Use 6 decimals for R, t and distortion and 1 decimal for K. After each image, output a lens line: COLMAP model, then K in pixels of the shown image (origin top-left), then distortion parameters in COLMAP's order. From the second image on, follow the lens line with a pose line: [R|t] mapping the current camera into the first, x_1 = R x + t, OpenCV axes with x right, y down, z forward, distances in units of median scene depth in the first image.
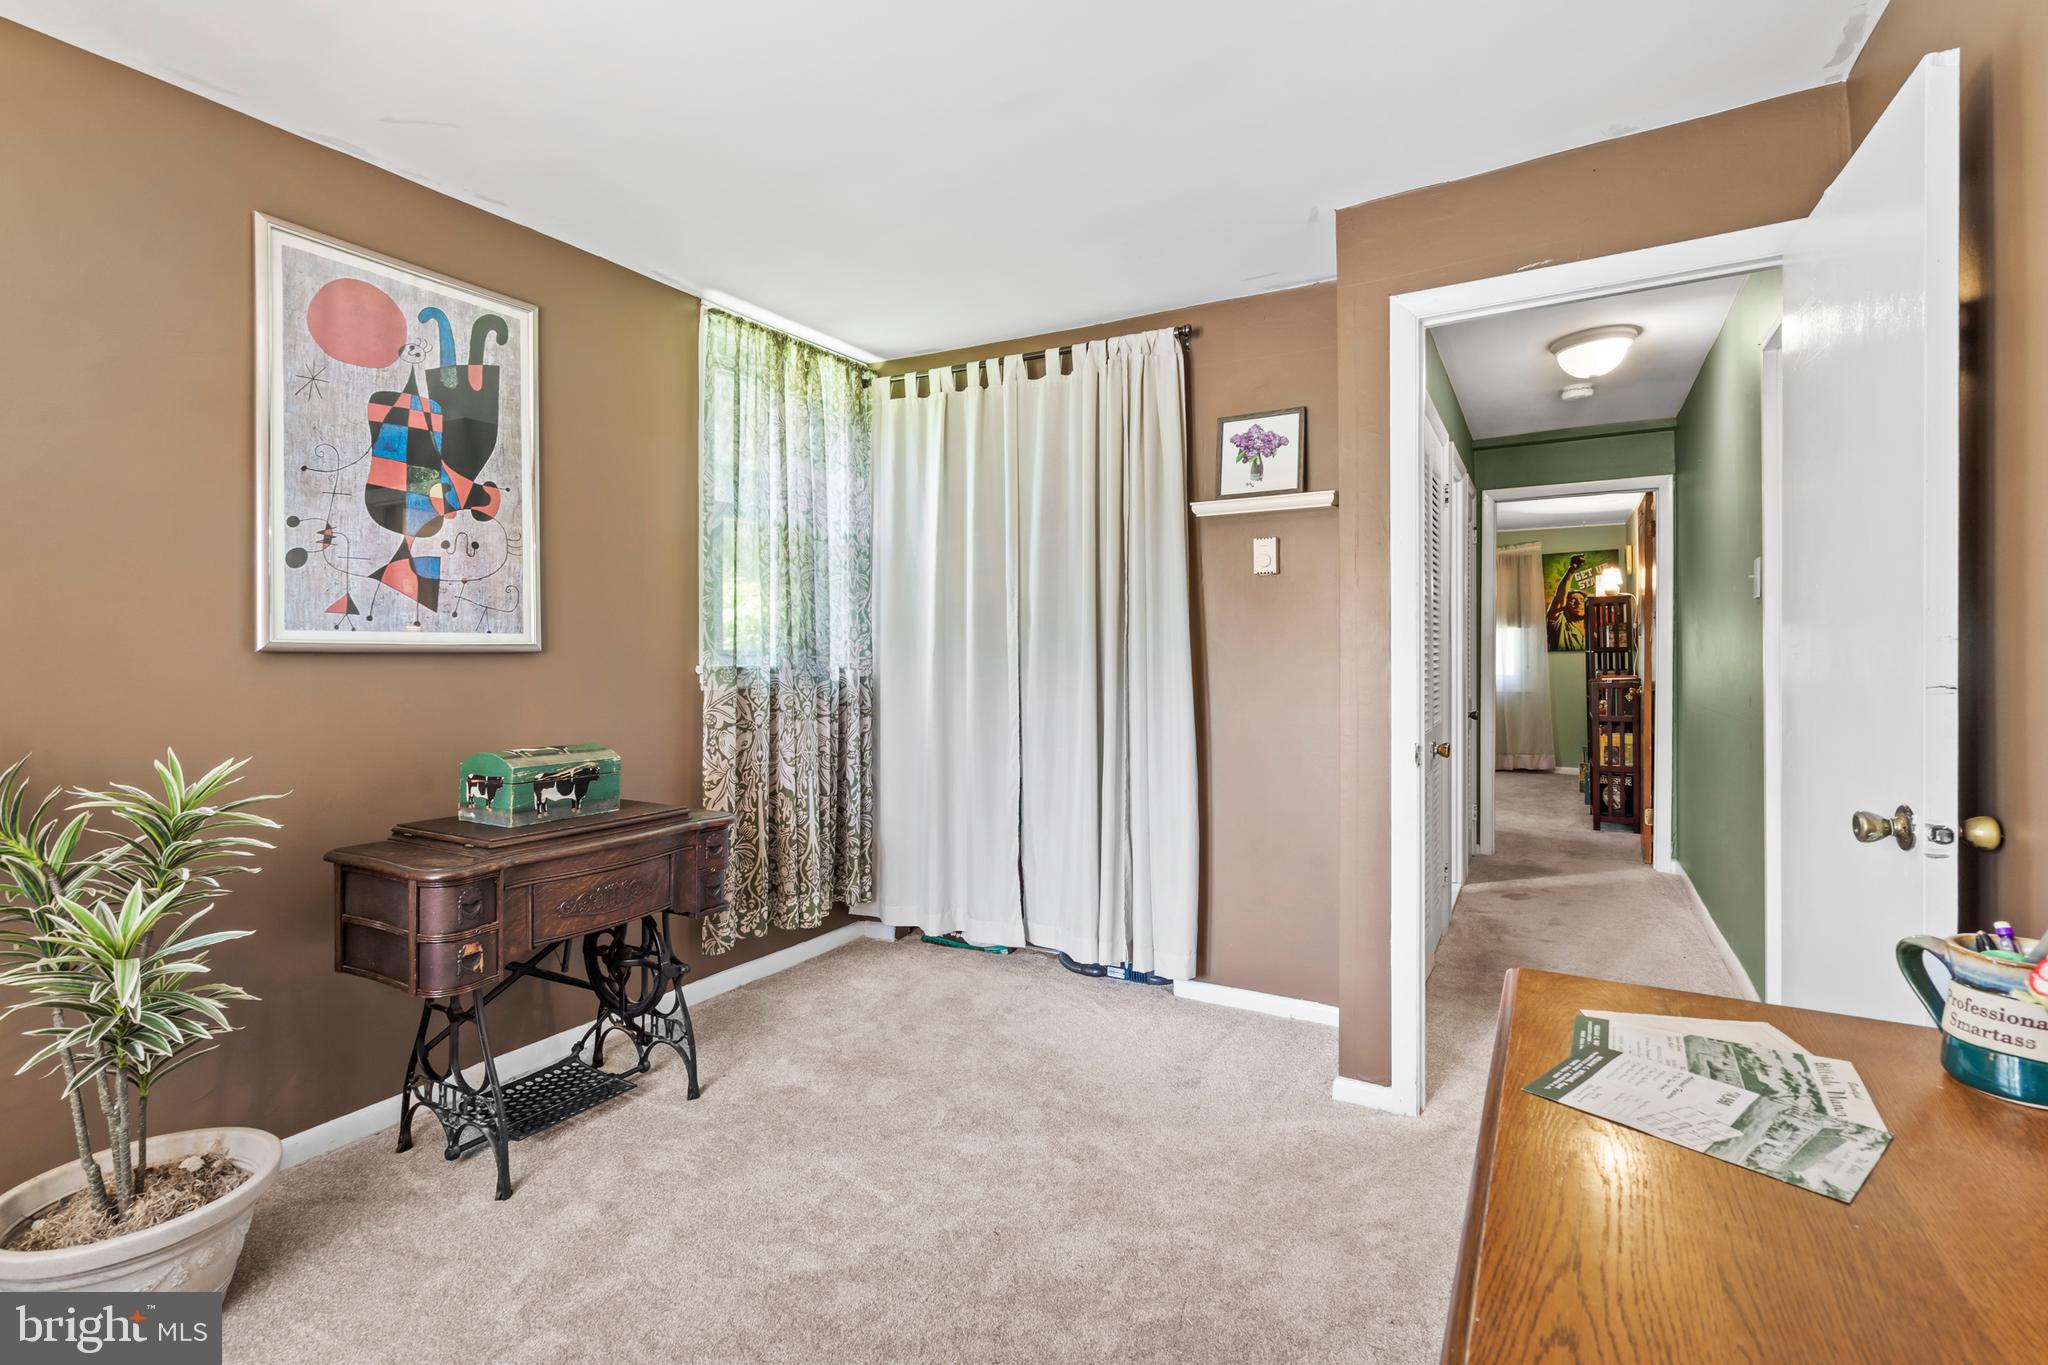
lens RADIAL K [[936.1, 0, 1026.5], [0, 936.1, 644.3], [0, 0, 1]] dist [-0.000905, 0.000337]
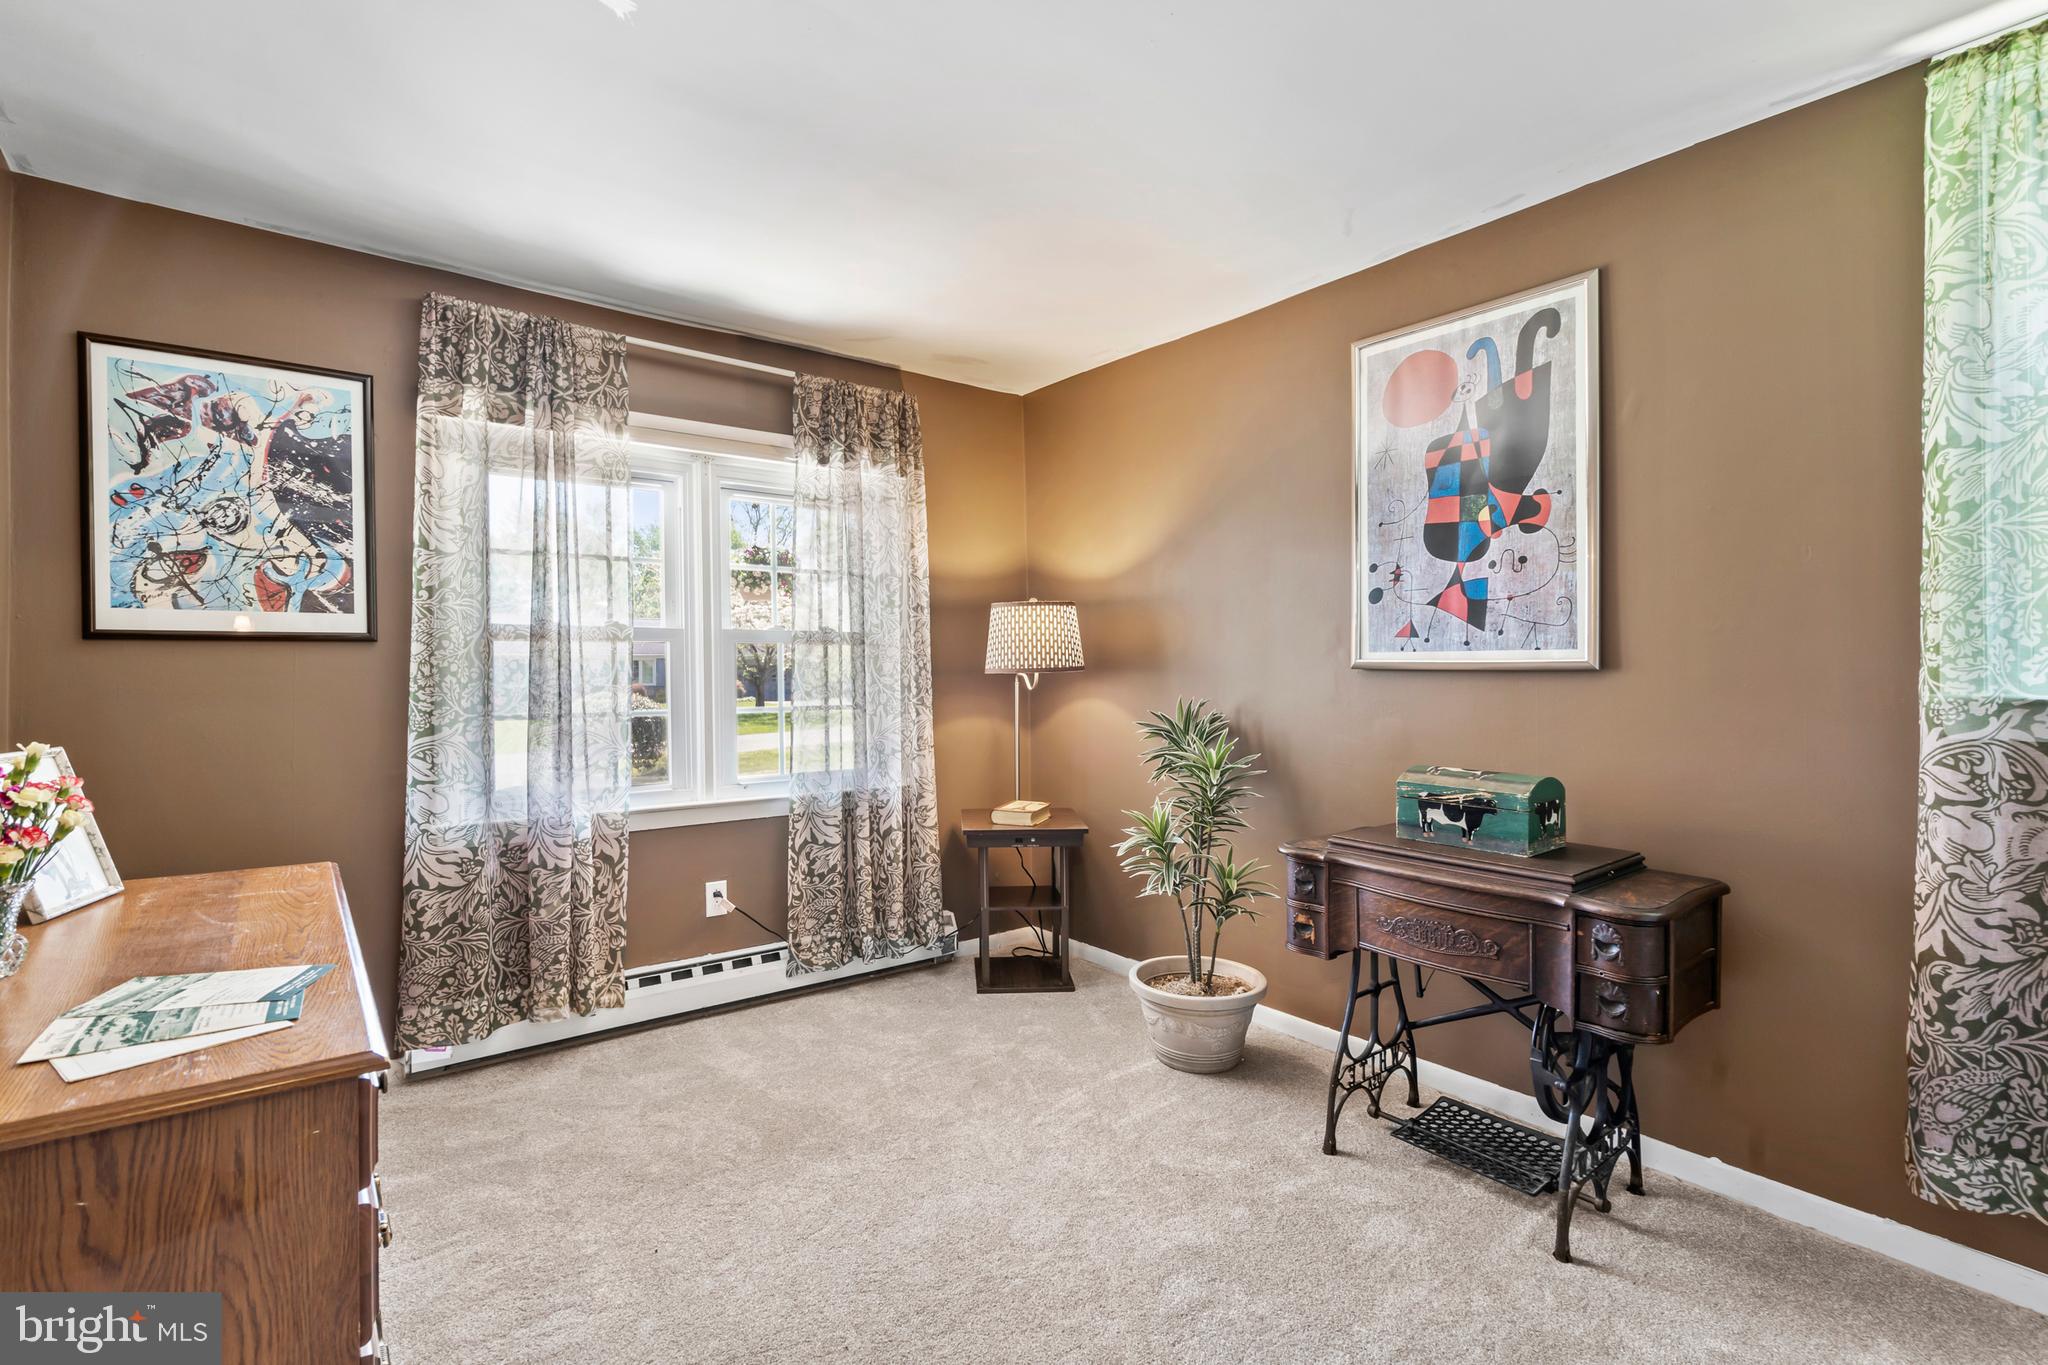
lens RADIAL K [[943.4, 0, 1014.3], [0, 943.4, 675.4], [0, 0, 1]] dist [-0.003718, 0.000173]
pose [[-0.386654, 0.007789, -0.922192, 0.545981], [0.007368, 0.999959, 0.005357, 0.005330], [0.922196, -0.004723, -0.386695, 0.941711]]
